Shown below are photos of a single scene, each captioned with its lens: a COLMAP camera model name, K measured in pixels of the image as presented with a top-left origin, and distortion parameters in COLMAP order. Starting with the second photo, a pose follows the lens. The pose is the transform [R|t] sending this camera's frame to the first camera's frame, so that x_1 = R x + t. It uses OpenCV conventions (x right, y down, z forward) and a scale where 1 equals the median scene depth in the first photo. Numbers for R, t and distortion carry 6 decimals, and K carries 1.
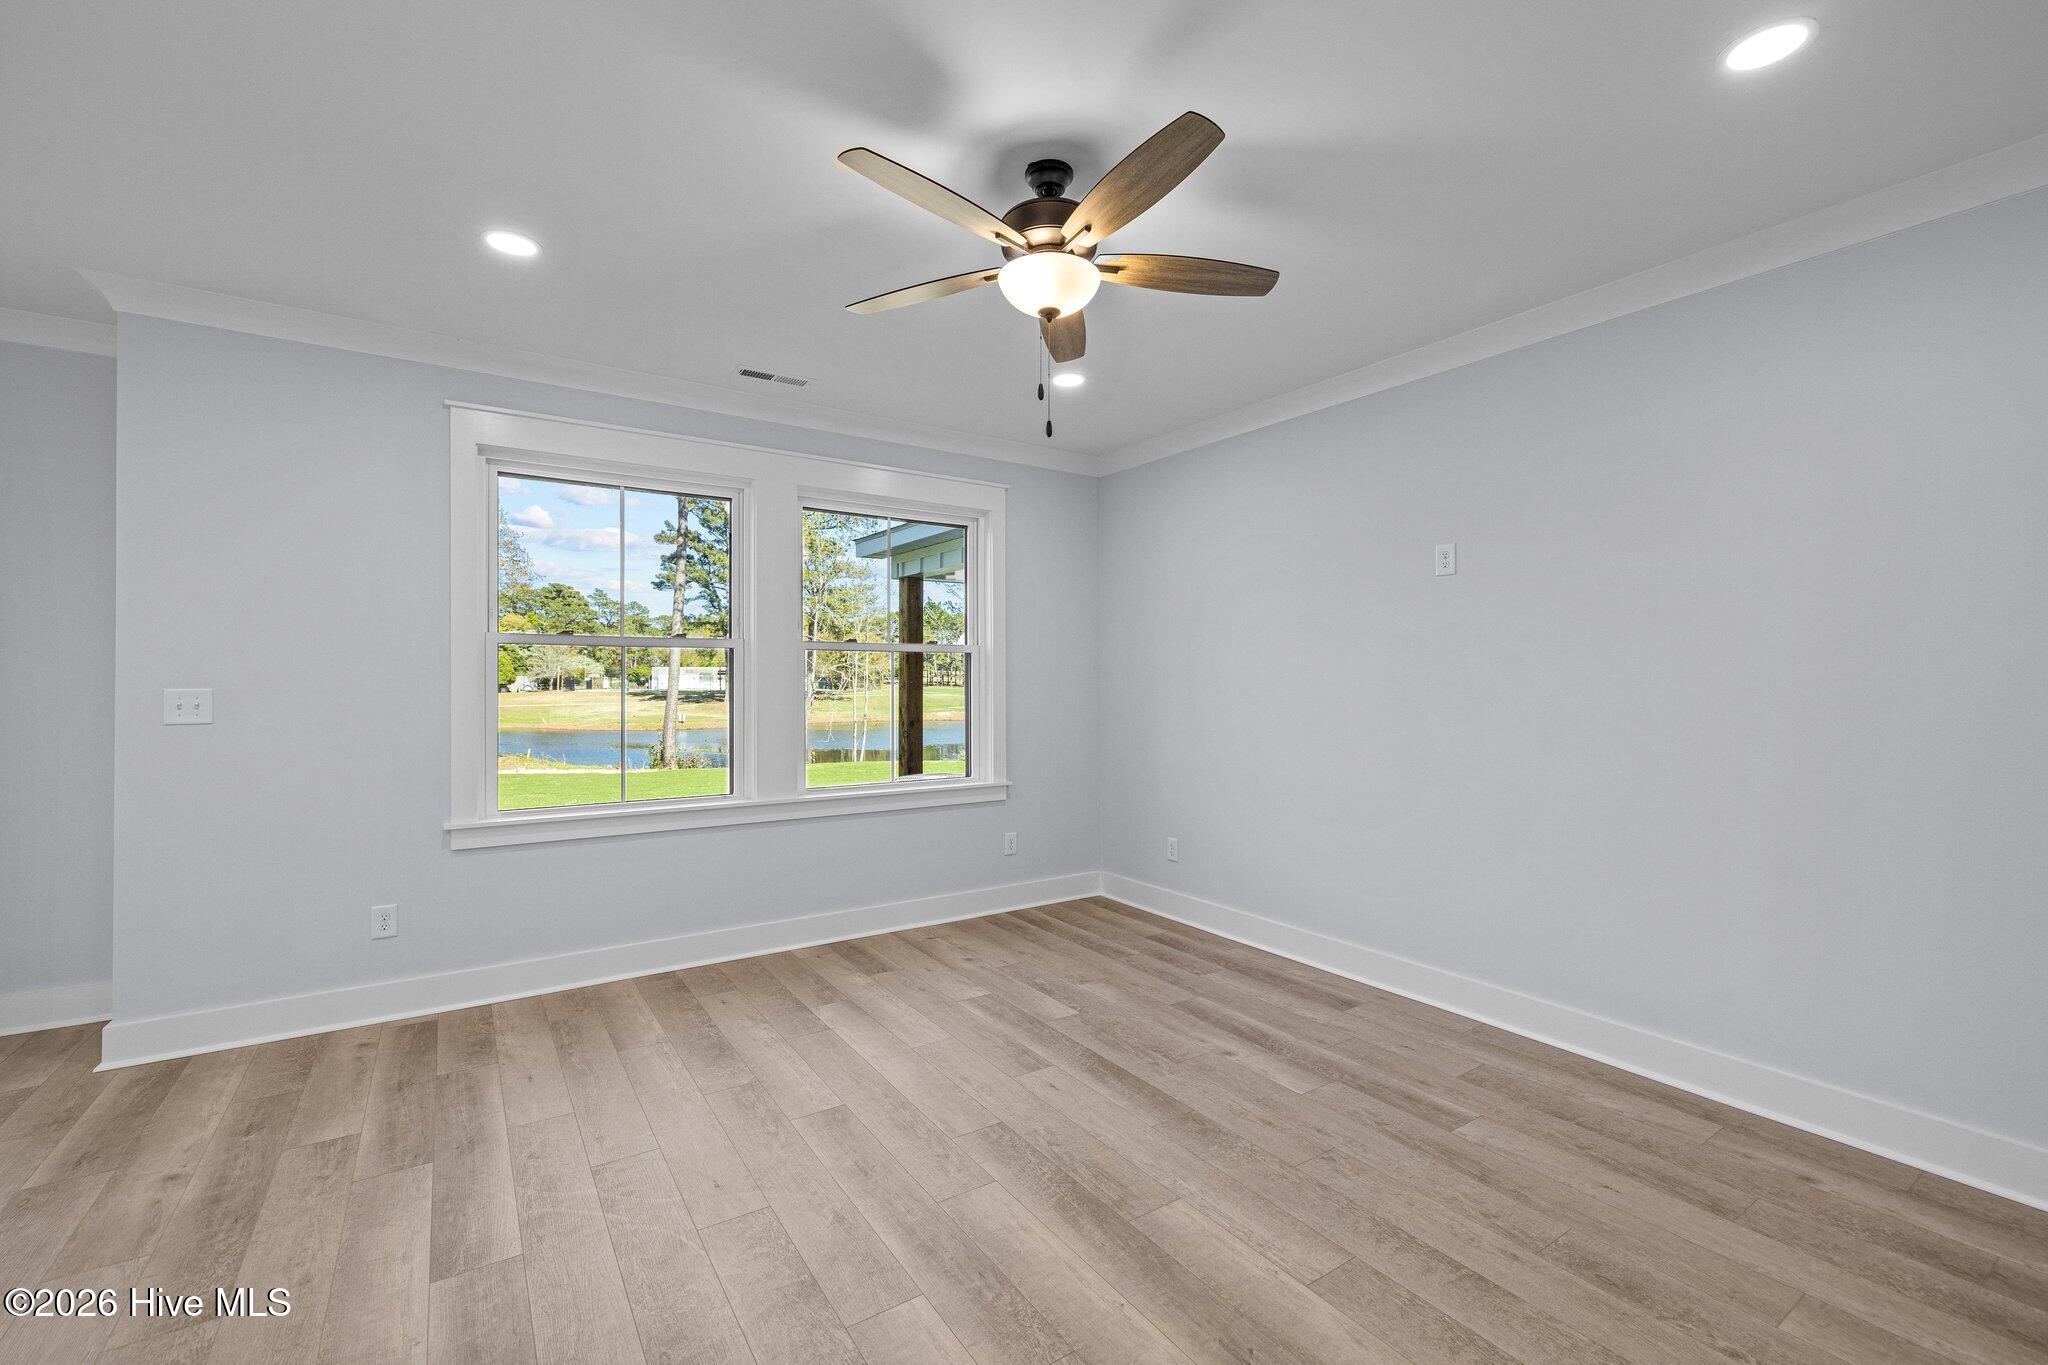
lens RADIAL K [[861.1, 0, 1024.0], [0, 861.1, 682.5], [0, 0, 1]] dist [-0.001922, -0.000185]
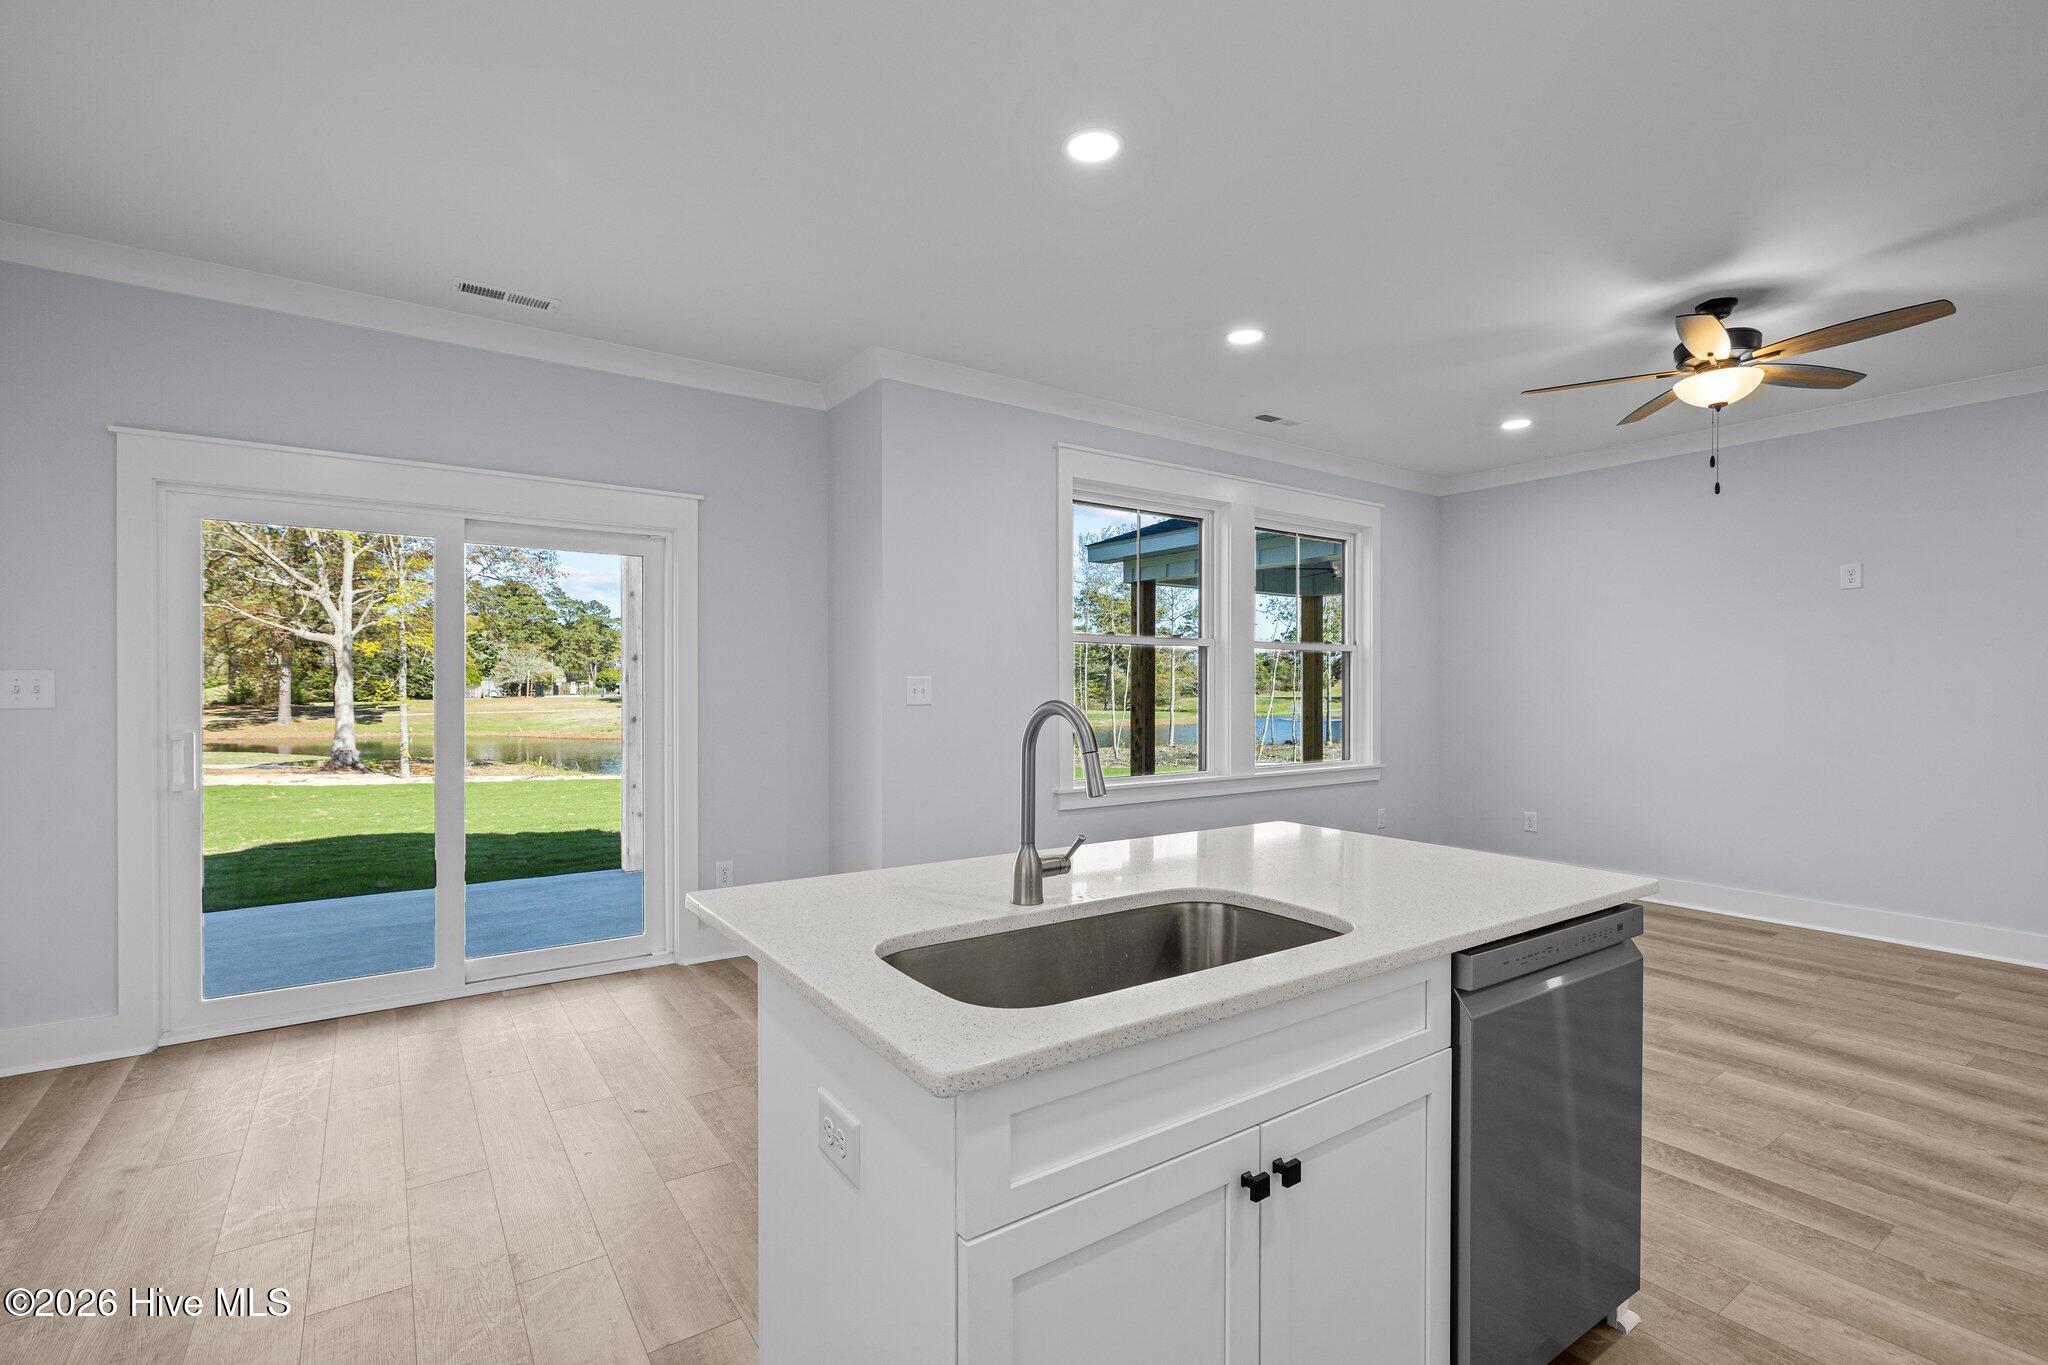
lens RADIAL K [[929.3, 0, 1023.7], [0, 929.3, 694.9], [0, 0, 1]] dist [-0.003737, 0.000038]
pose [[0.999787, 0.000679, 0.020629, -0.633995], [-0.000814, 0.999978, 0.006512, 0.018750], [-0.020624, -0.006527, 0.999766, -0.273941]]
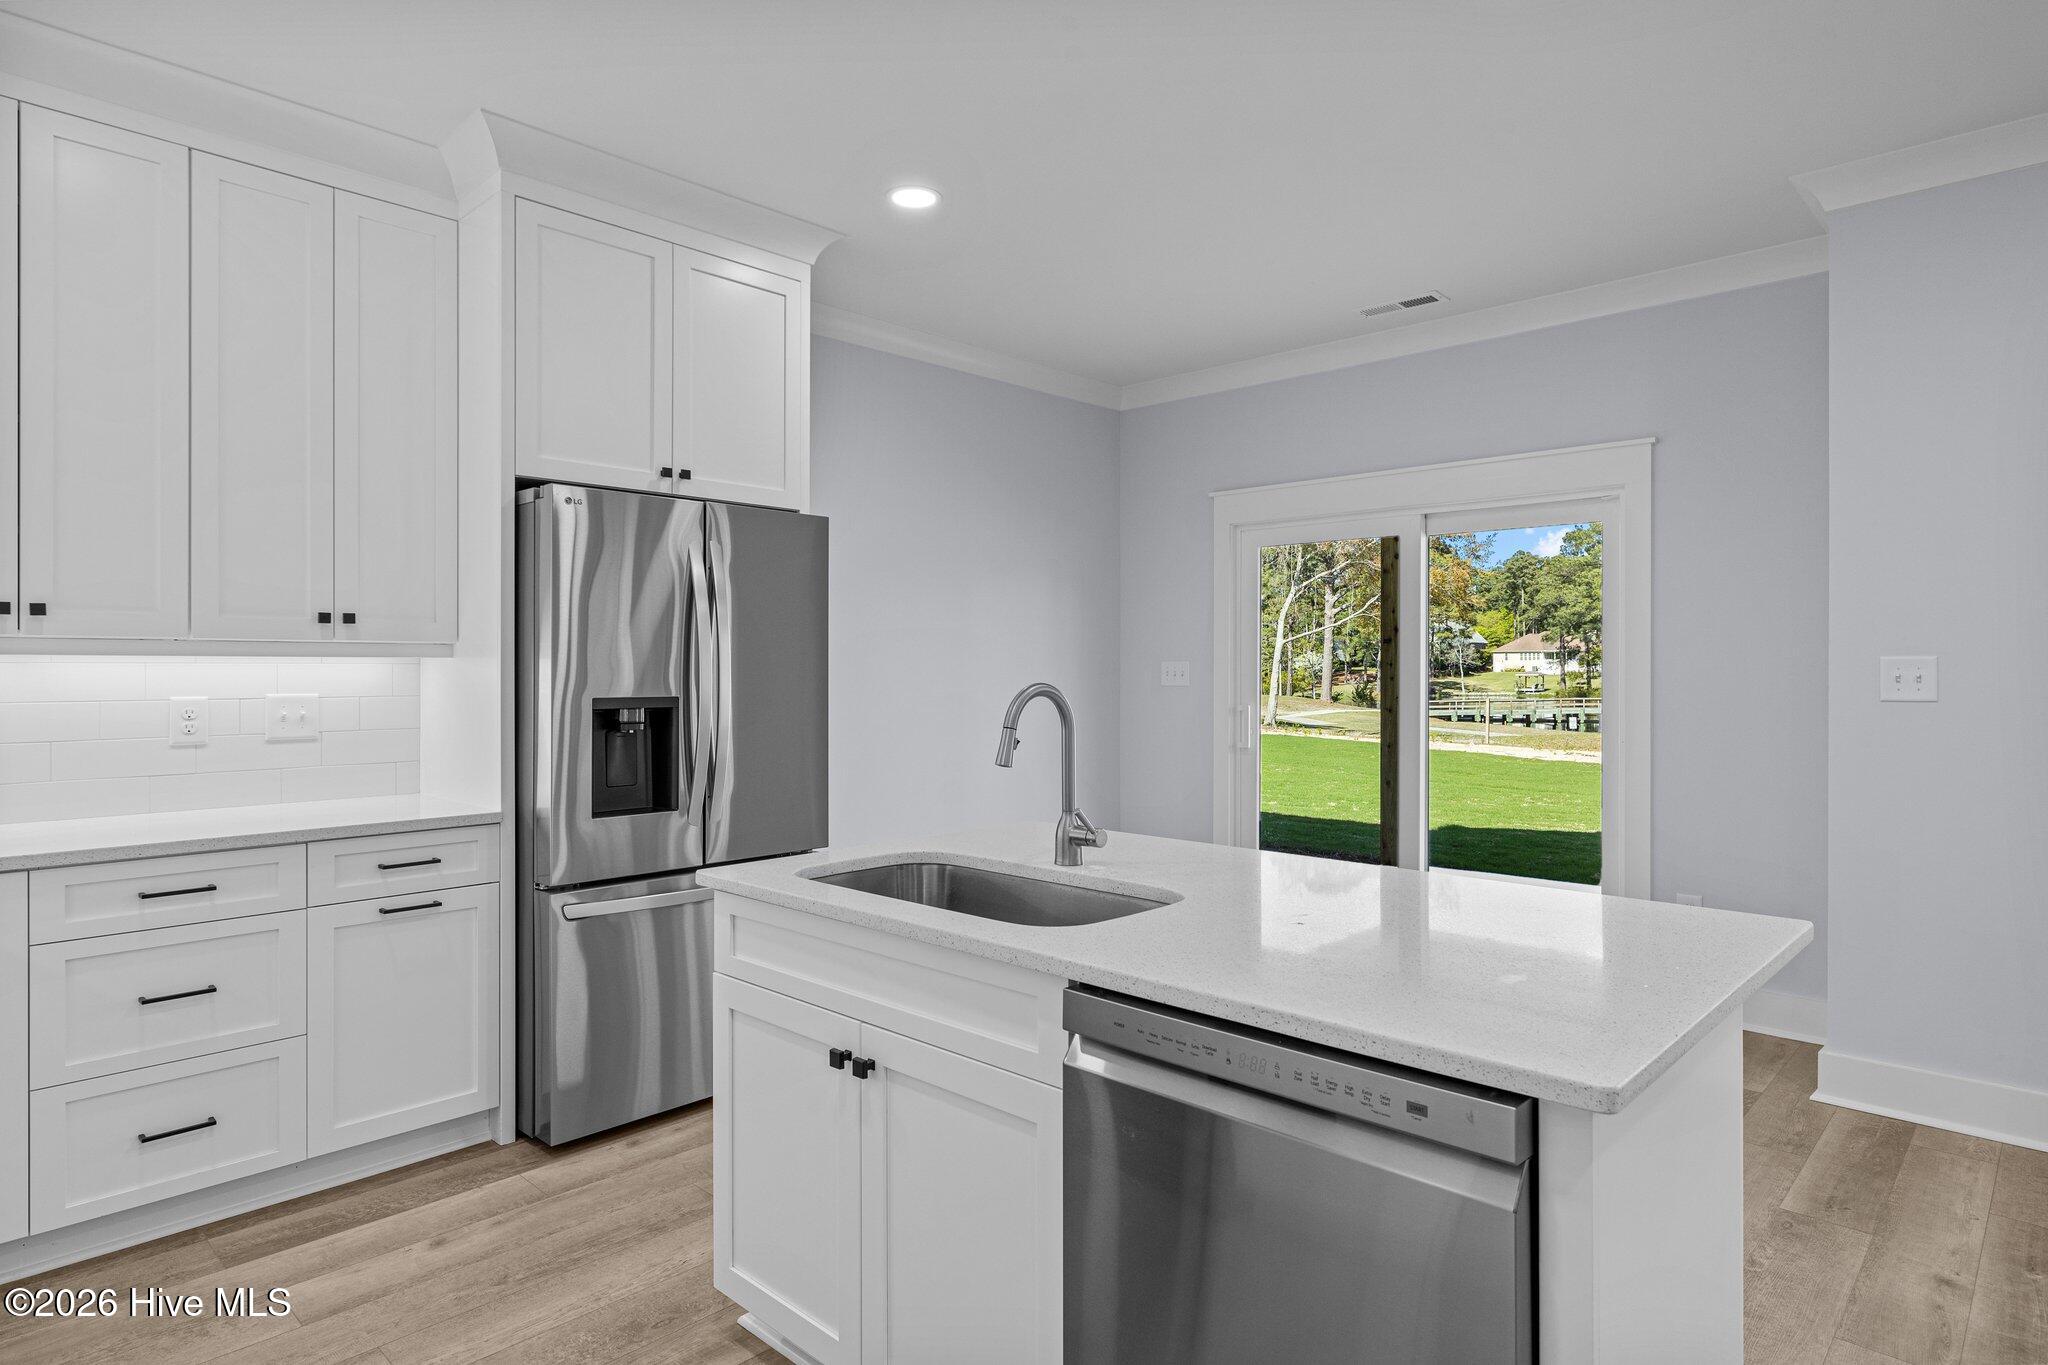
lens RADIAL K [[1126.3, 0, 1024.5], [0, 1126.3, 672.6], [0, 0, 1]] dist [0.003066, 0.001874]
pose [[0.226188, 0.000944, -0.974083, -0.107779], [-0.005274, 0.999986, -0.000255, 0.019963], [0.974069, 0.005195, 0.226190, -0.020445]]
